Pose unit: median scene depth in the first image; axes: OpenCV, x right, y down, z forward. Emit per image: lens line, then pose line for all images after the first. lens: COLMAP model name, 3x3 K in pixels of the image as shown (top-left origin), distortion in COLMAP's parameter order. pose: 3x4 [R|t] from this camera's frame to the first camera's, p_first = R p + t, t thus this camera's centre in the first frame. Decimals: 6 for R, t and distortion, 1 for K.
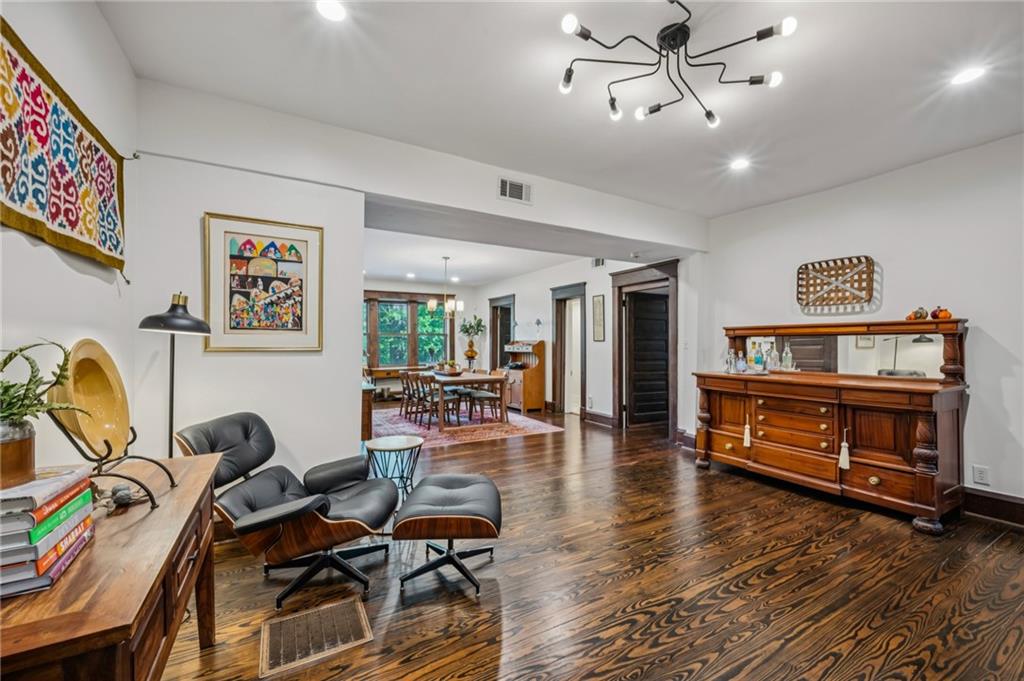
lens RADIAL K [[413.9, 0, 512.6], [0, 413.9, 341.3], [0, 0, 1]] dist [-0.003269, -0.000321]
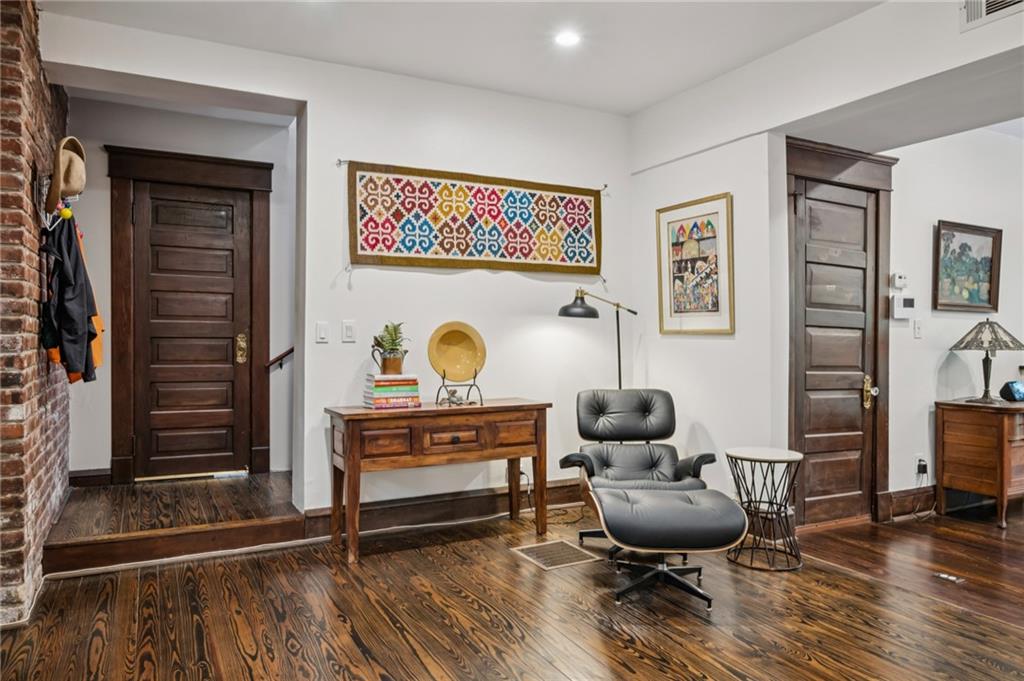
lens RADIAL K [[673.9, 0, 513.8], [0, 673.9, 339.0], [0, 0, 1]] dist [0.002721, 0.000598]
pose [[-0.019912, 0.001273, -0.999801, 1.026839], [-0.000564, 0.999999, 0.001284, 0.034712], [0.999802, 0.000589, -0.019911, 0.603298]]
